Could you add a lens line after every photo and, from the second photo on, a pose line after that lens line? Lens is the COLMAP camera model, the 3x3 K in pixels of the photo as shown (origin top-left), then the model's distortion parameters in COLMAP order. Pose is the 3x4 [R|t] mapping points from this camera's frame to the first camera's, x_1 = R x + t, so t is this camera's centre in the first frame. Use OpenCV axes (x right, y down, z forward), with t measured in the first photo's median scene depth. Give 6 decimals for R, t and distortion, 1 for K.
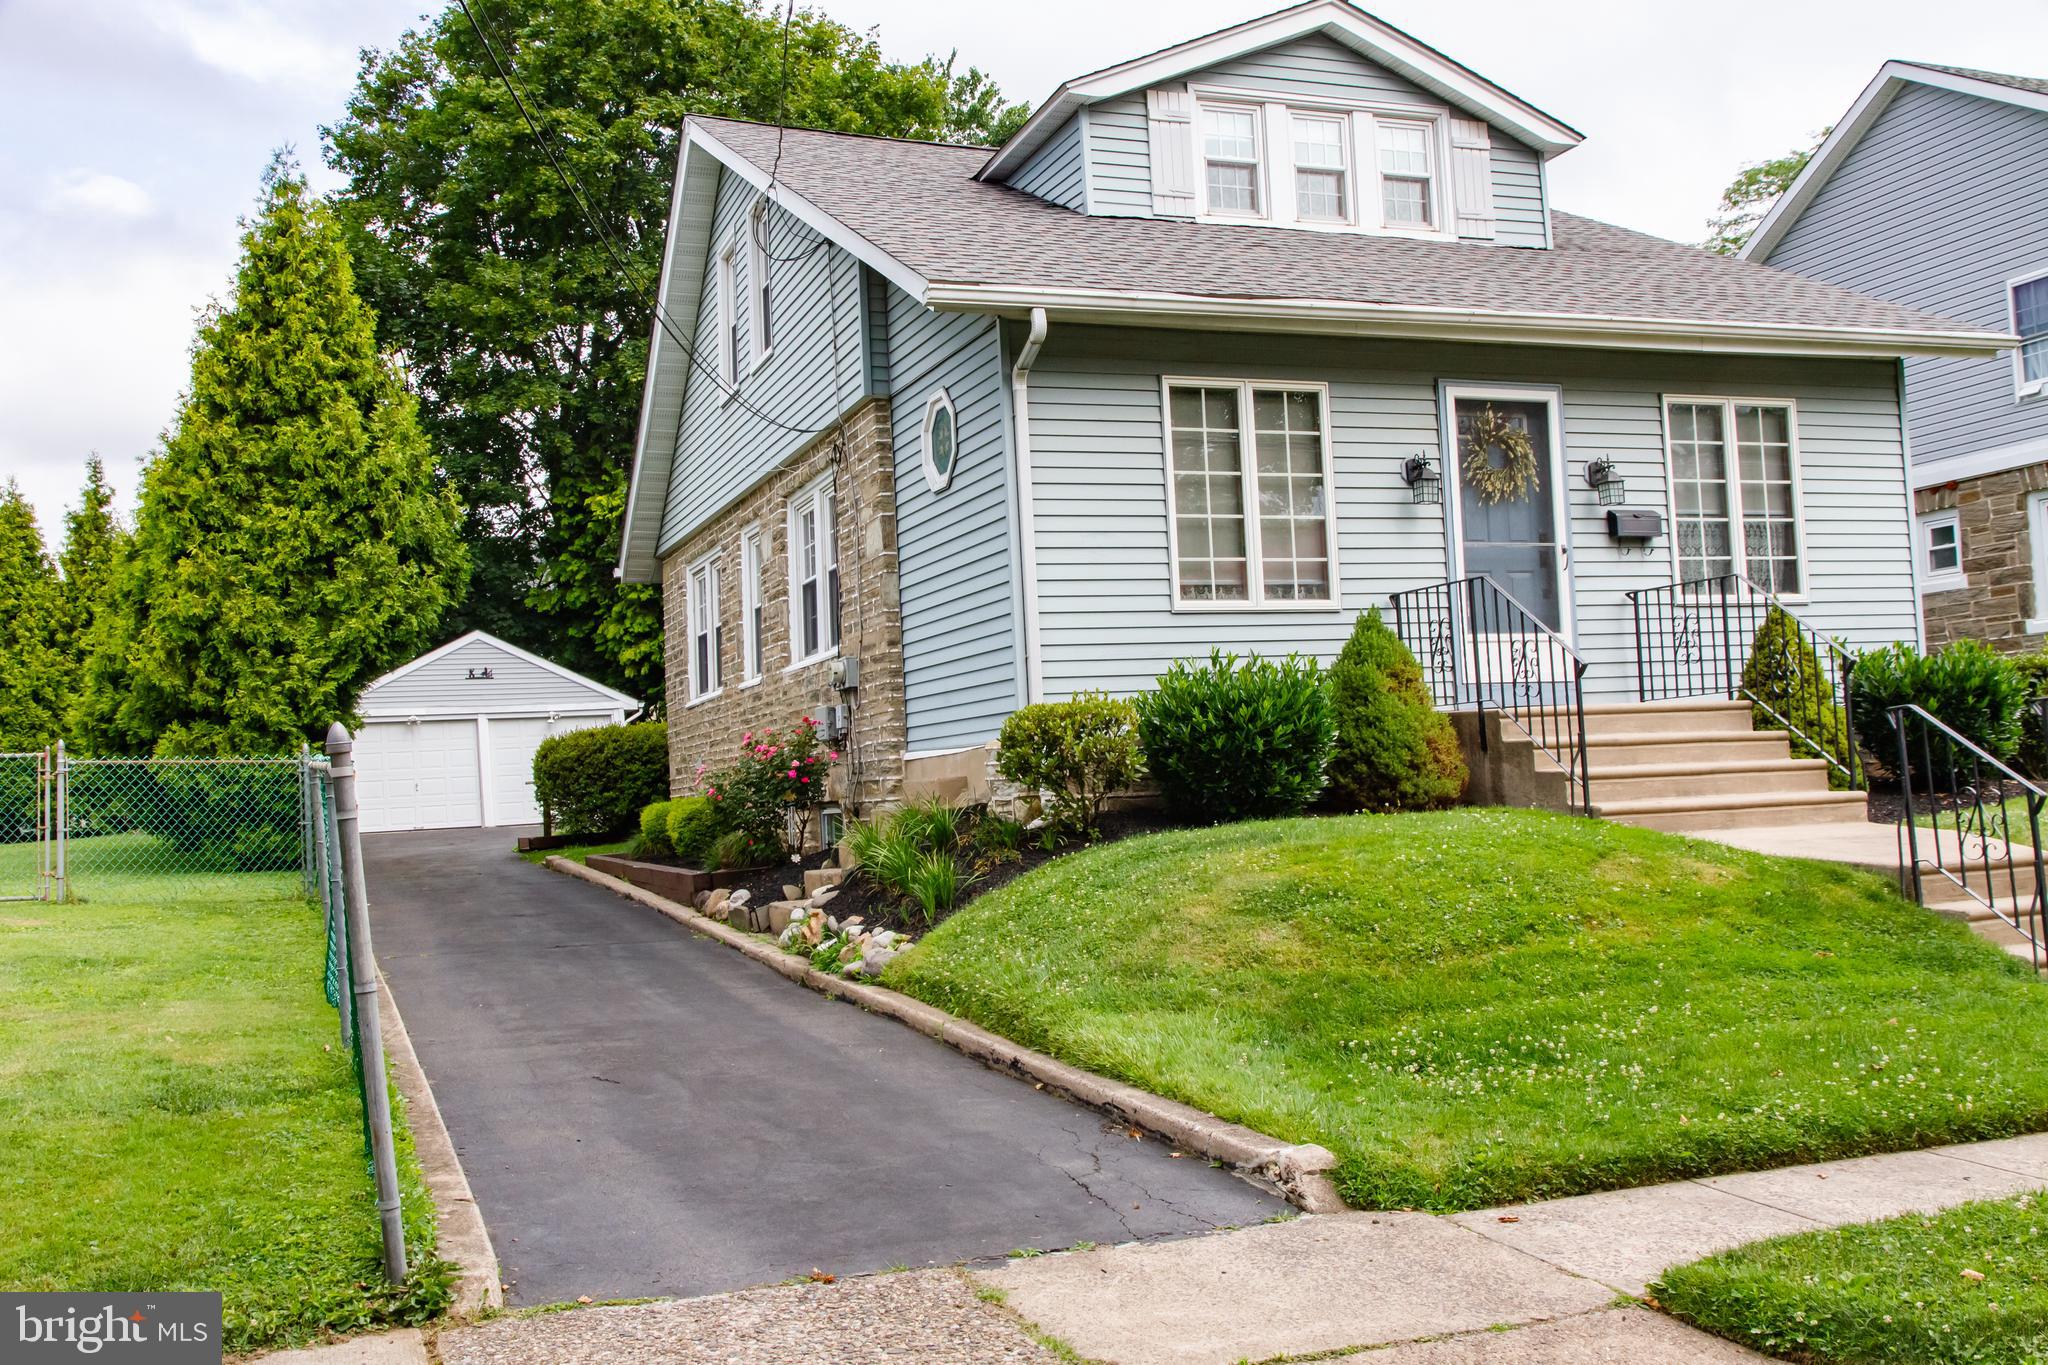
lens RADIAL K [[1916.6, 0, 1024.0], [0, 1916.6, 682.5], [0, 0, 1]] dist [0.000331, -0.000892]
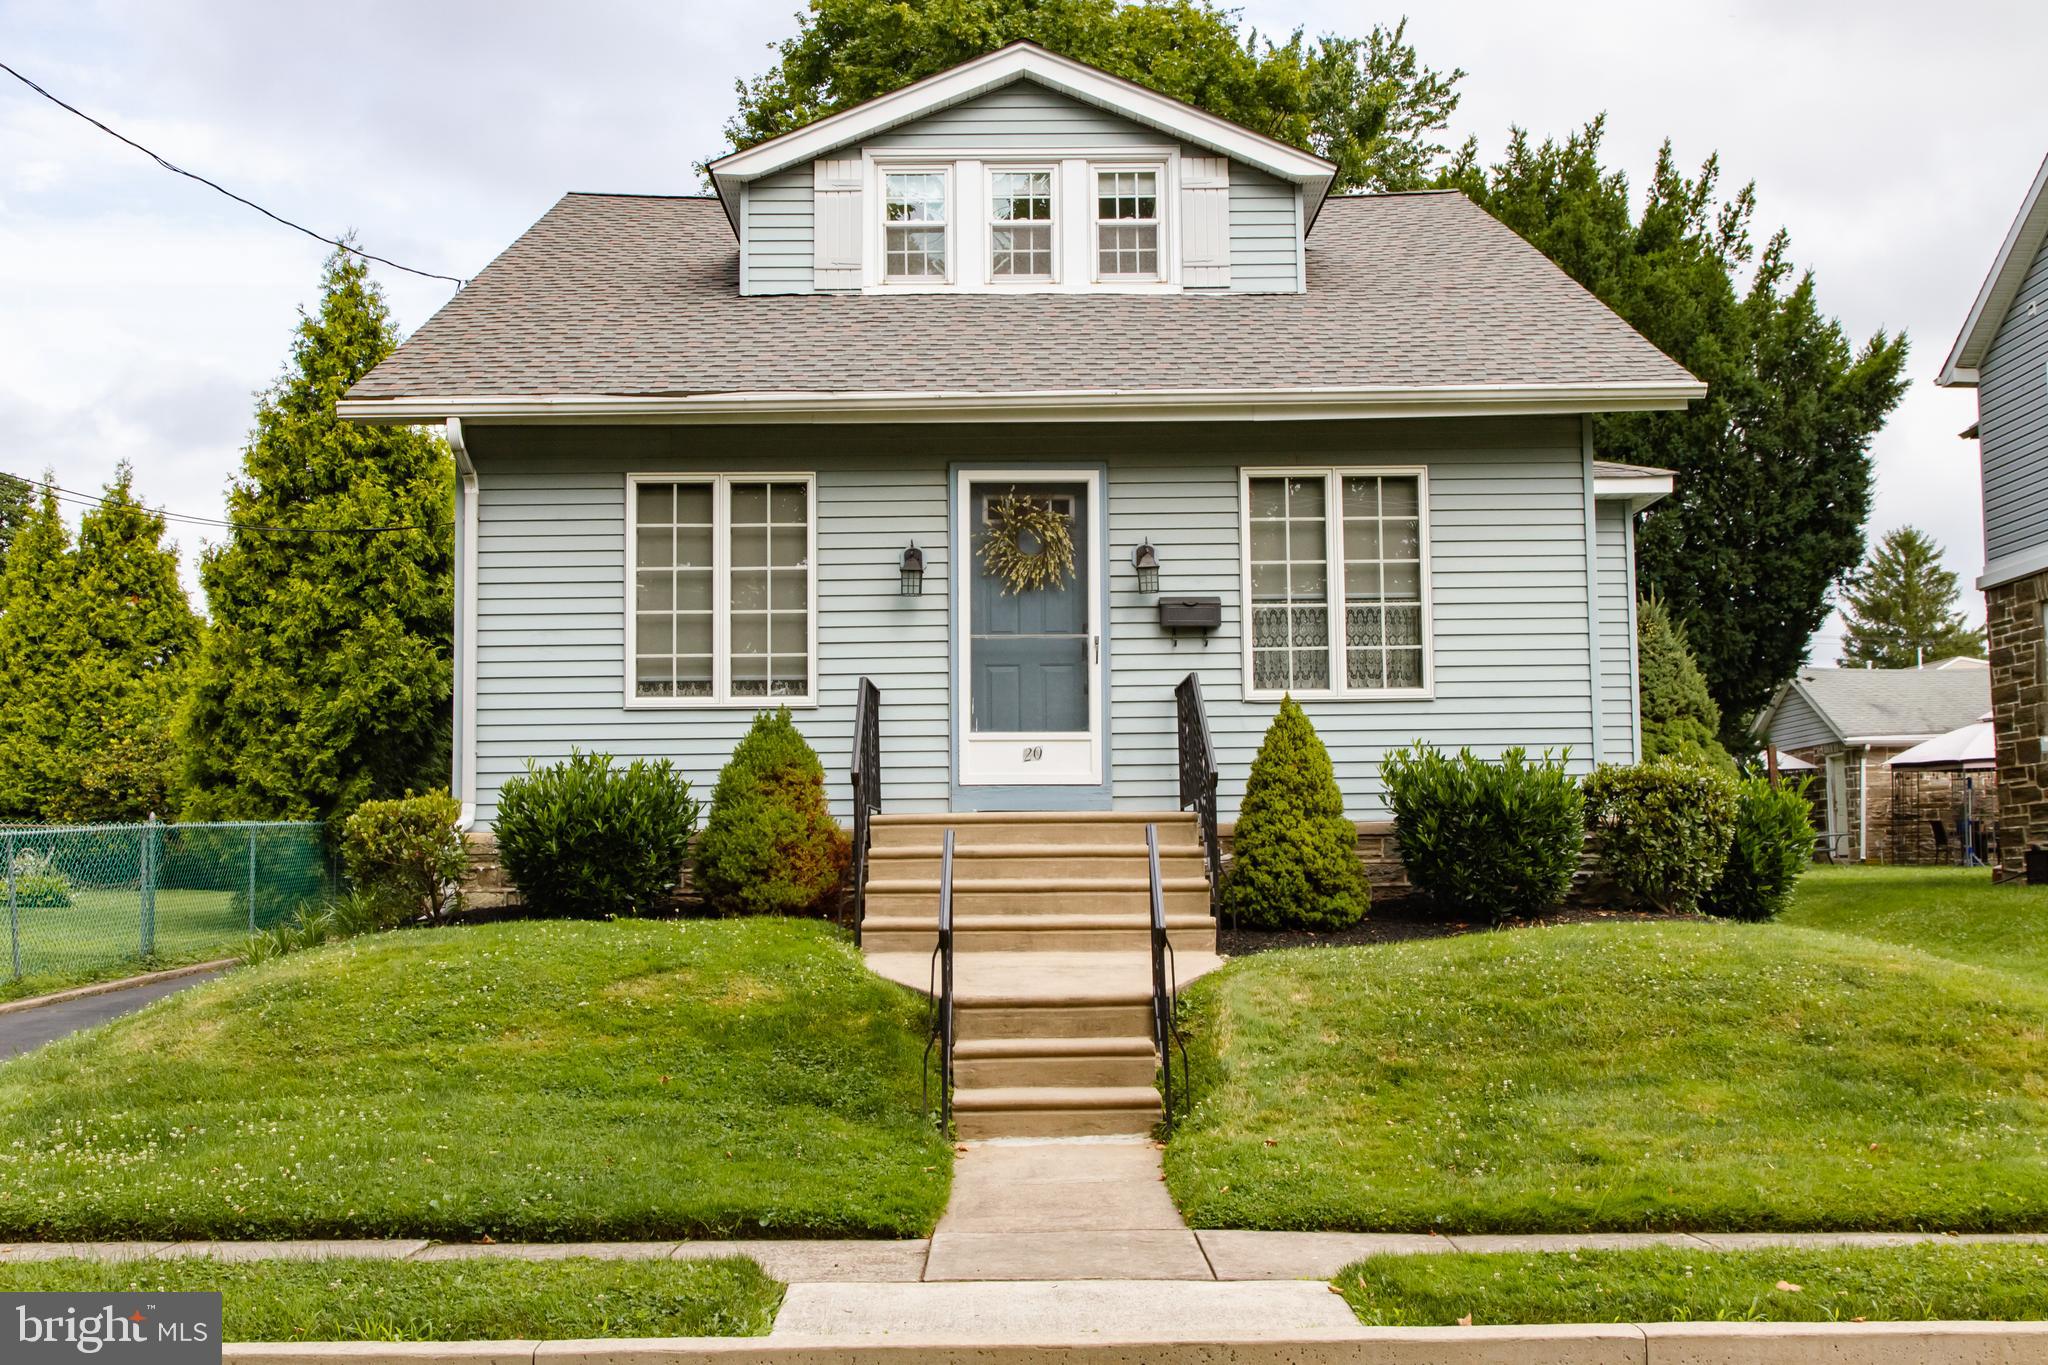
lens RADIAL K [[2263.4, 0, 1024.0], [0, 2263.4, 682.5], [0, 0, 1]] dist [0.018853, -0.005223]
pose [[0.937282, 0.006470, -0.348511, 0.449044], [-0.013789, 0.999733, -0.018525, -0.020618], [0.348299, 0.022169, 0.937121, -0.023919]]
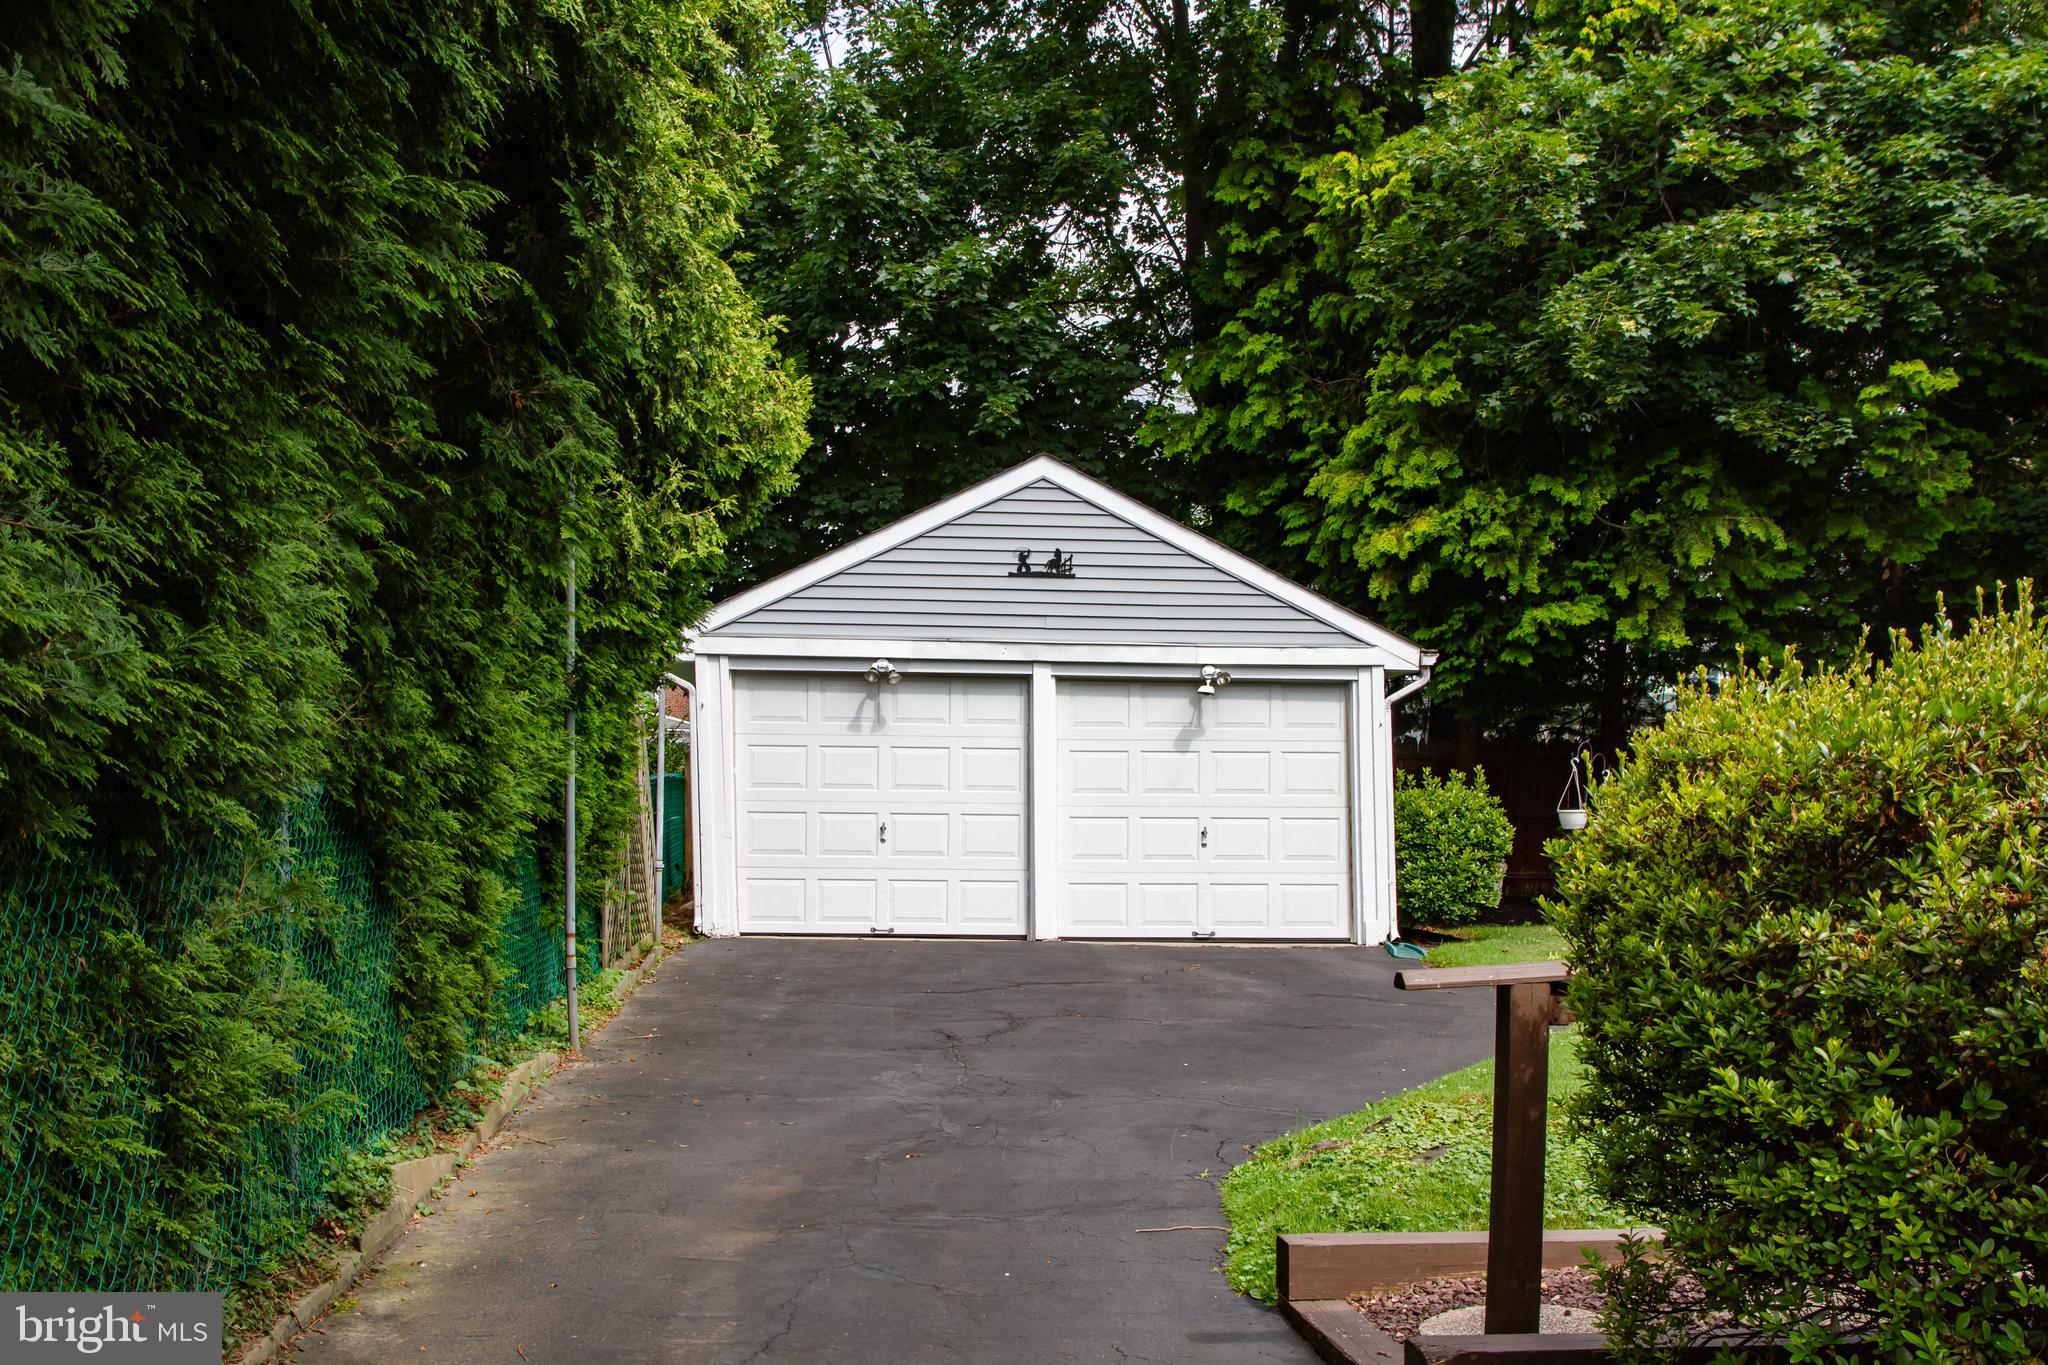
lens RADIAL K [[1916.6, 0, 1024.0], [0, 1916.6, 682.5], [0, 0, 1]] dist [0.000331, -0.000892]
pose [[0.962189, 0.046510, -0.268383, -0.177813], [-0.046434, 0.998899, 0.006634, 0.017856], [0.268397, 0.006079, 0.963289, 0.608453]]
